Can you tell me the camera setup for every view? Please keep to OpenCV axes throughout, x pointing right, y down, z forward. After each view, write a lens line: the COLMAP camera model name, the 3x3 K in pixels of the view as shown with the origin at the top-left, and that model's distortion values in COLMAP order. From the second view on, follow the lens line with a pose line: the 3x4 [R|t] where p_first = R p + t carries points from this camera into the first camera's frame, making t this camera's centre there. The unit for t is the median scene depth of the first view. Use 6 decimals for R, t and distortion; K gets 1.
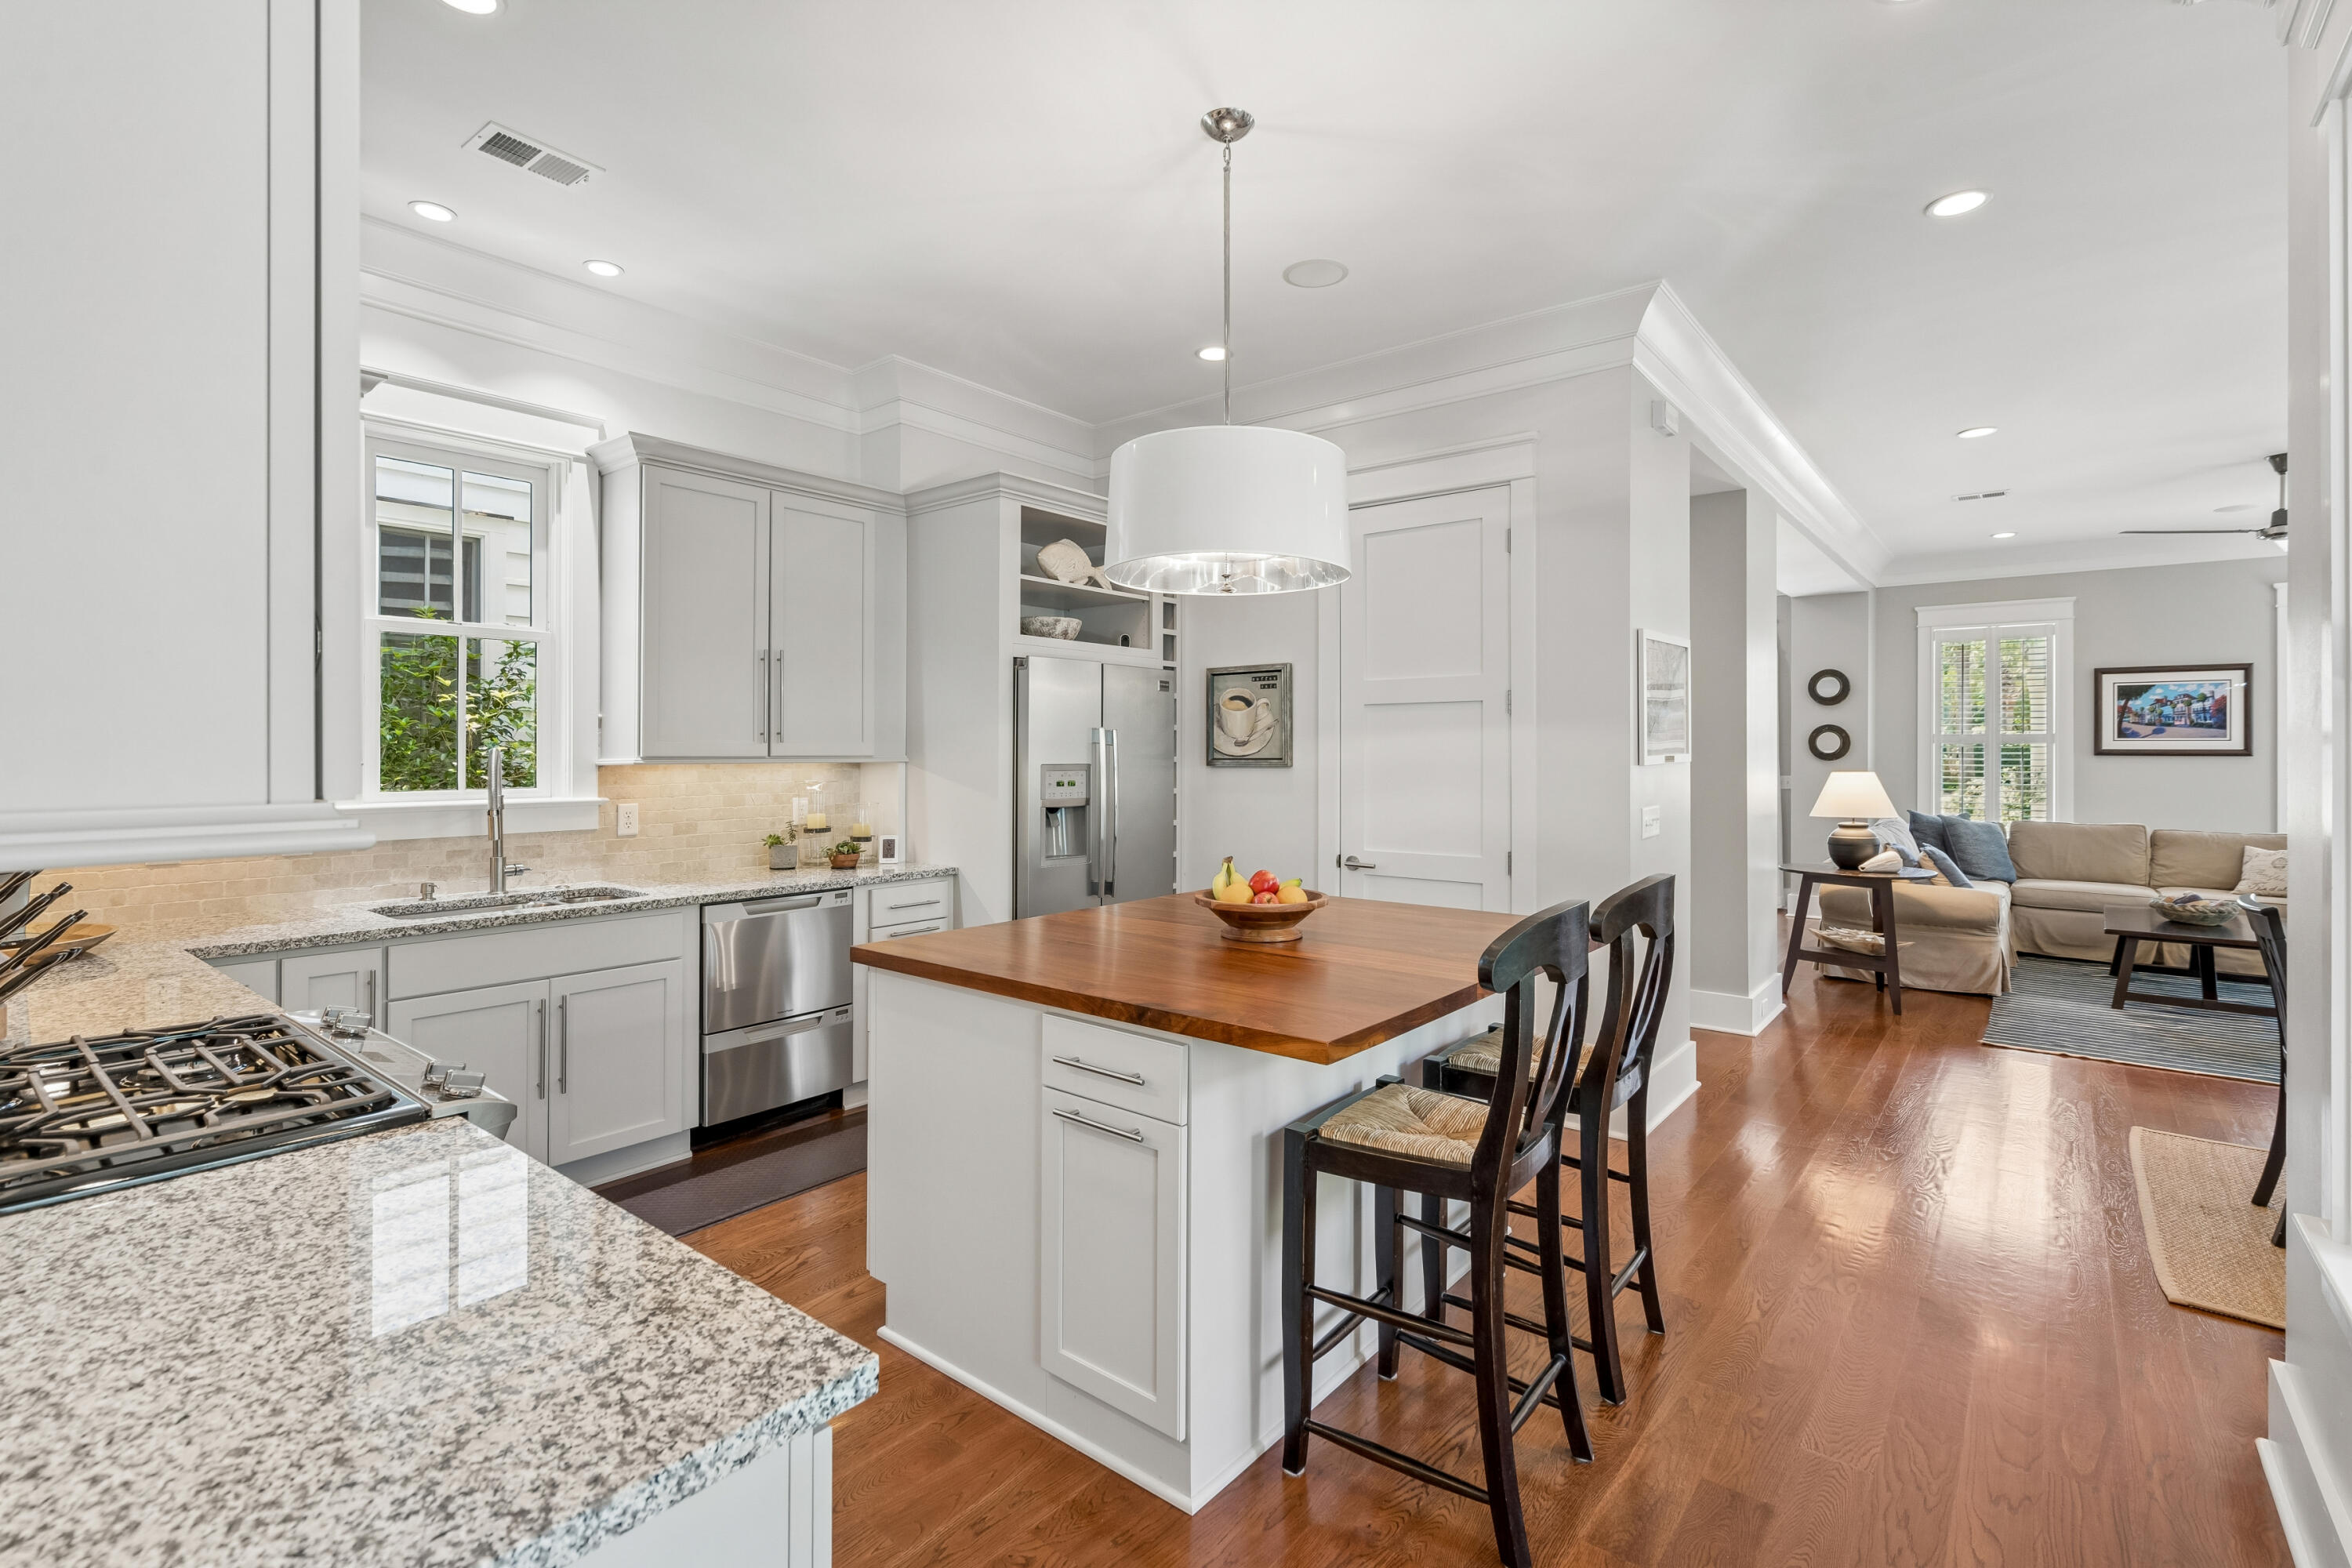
lens RADIAL K [[1075.2, 0, 1191.4], [0, 1075.2, 771.1], [0, 0, 1]] dist [0.000590, 0.000513]
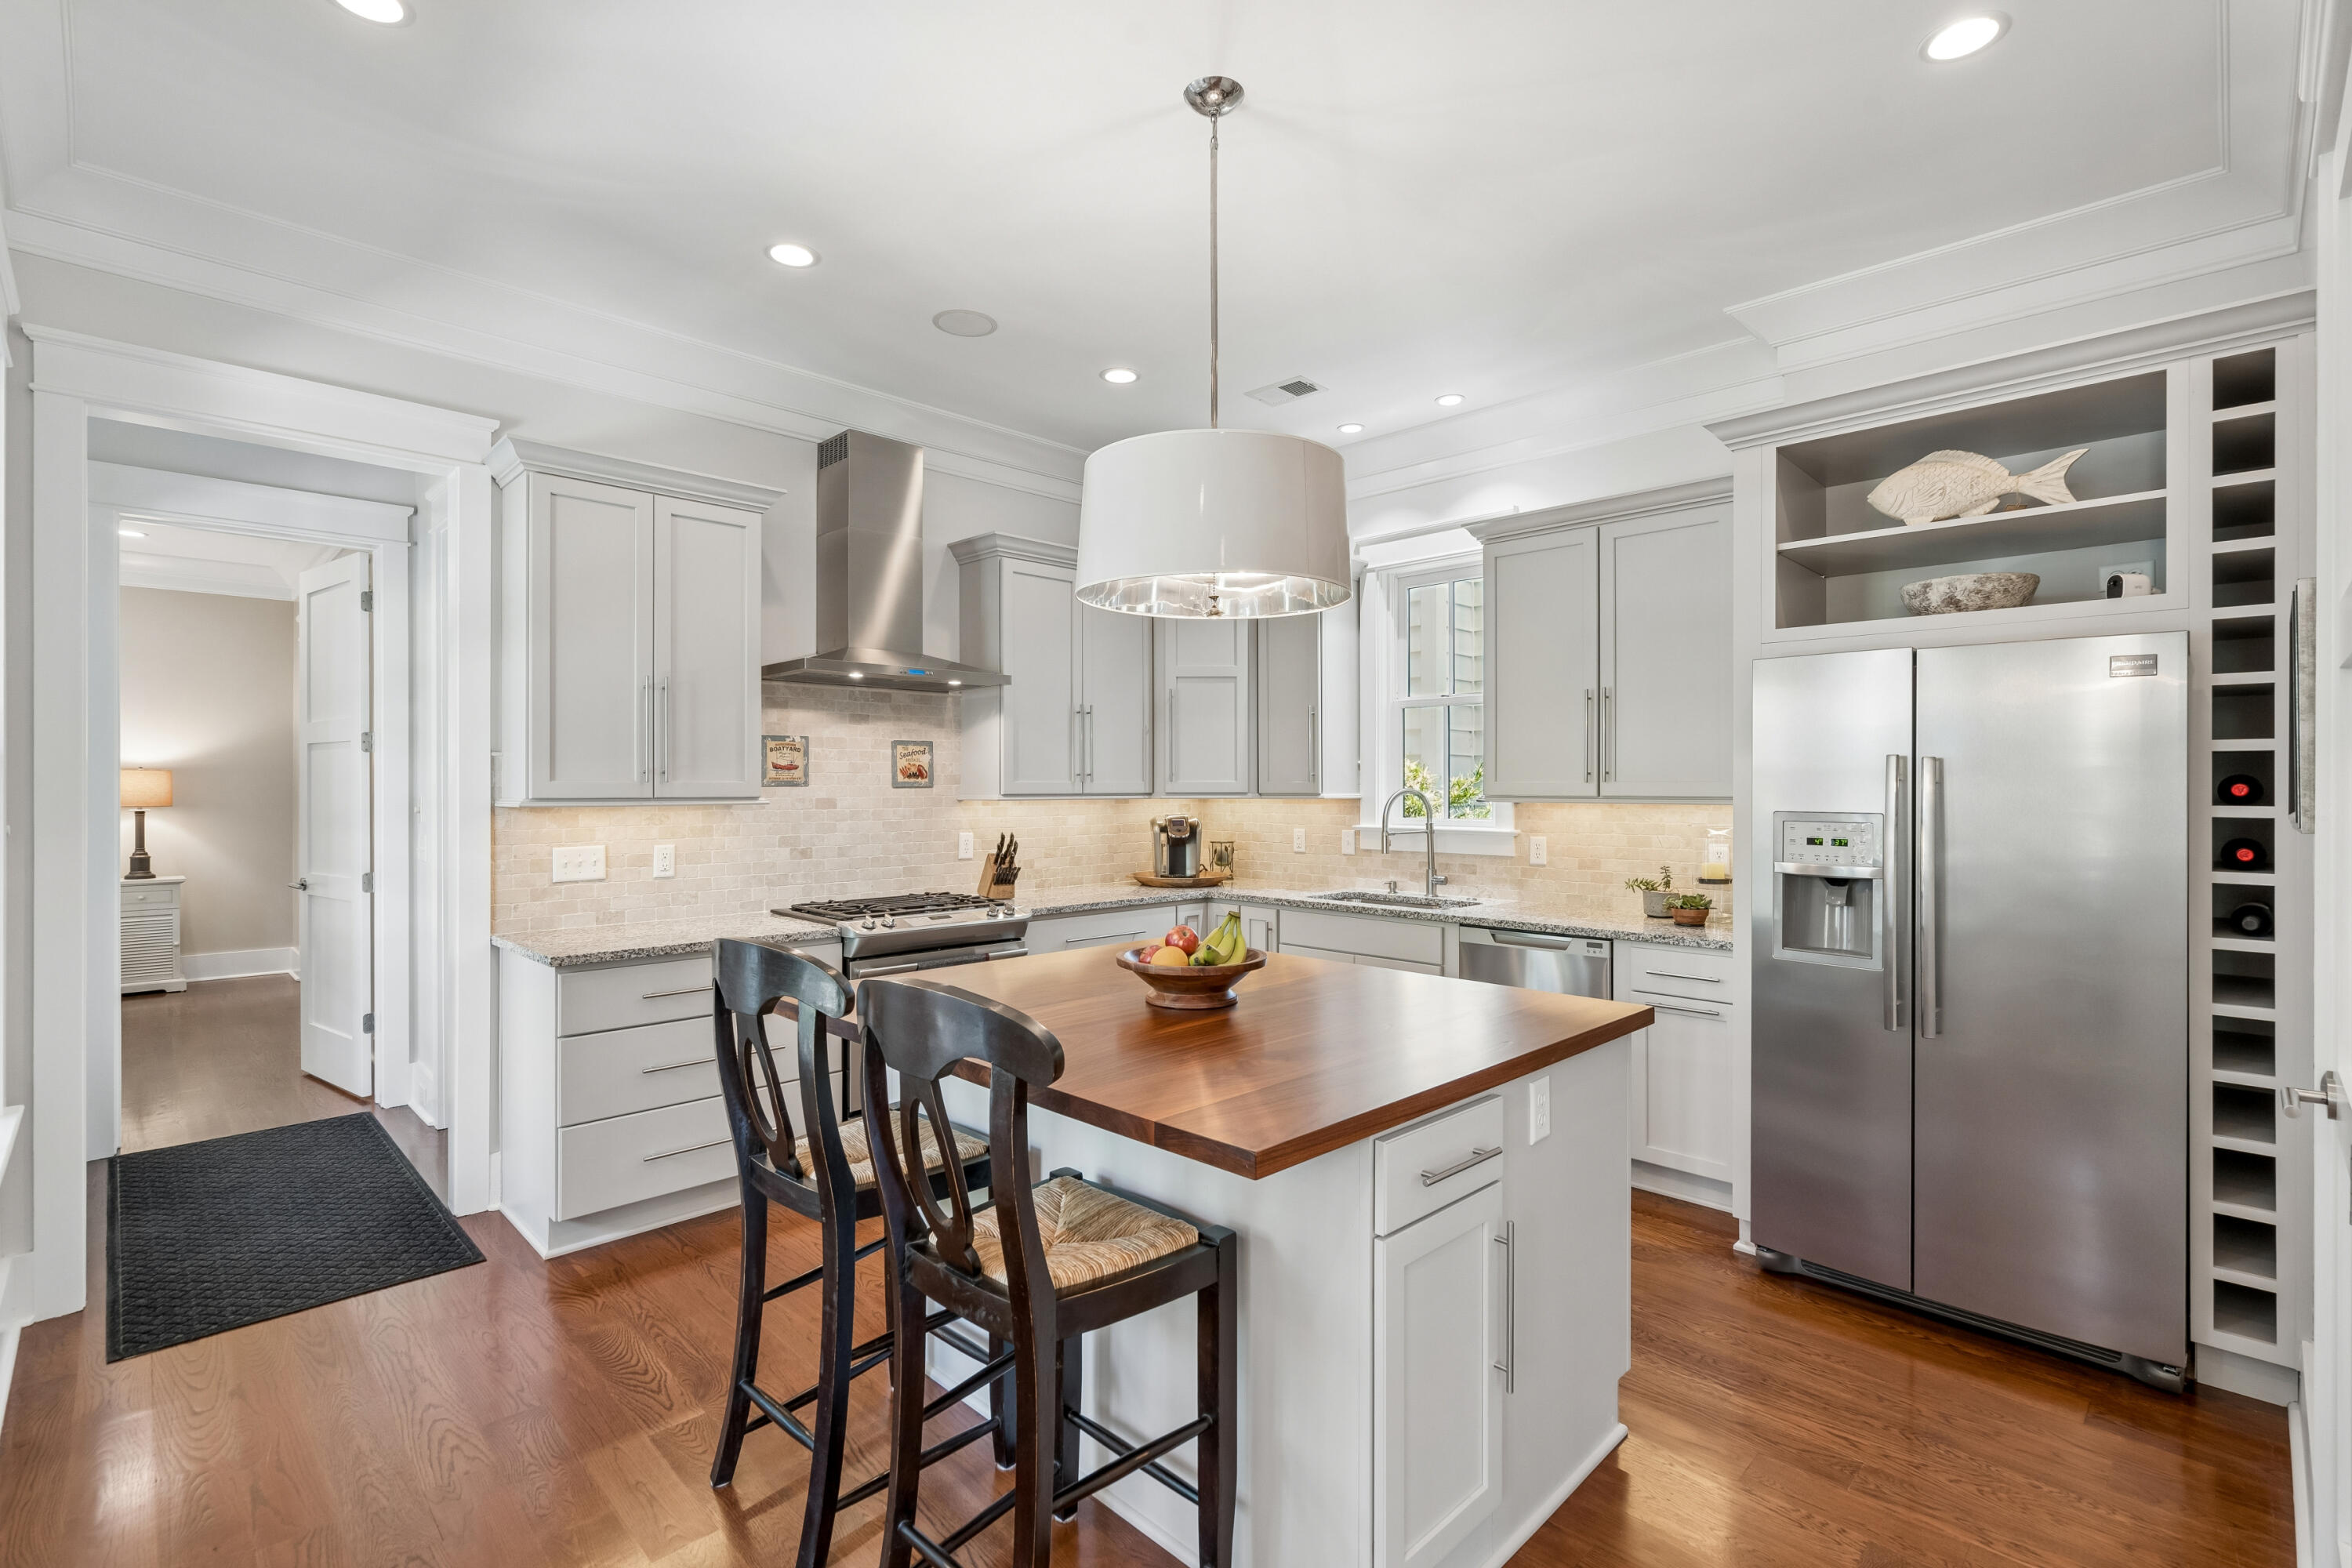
lens RADIAL K [[1070.3, 0, 1173.3], [0, 1070.3, 788.2], [0, 0, 1]] dist [0.001165, 0.000647]
pose [[-0.106087, 0.000564, -0.994357, 0.647190], [-0.023614, 0.999716, 0.003086, -0.015388], [0.994076, 0.023809, -0.106043, 0.747571]]
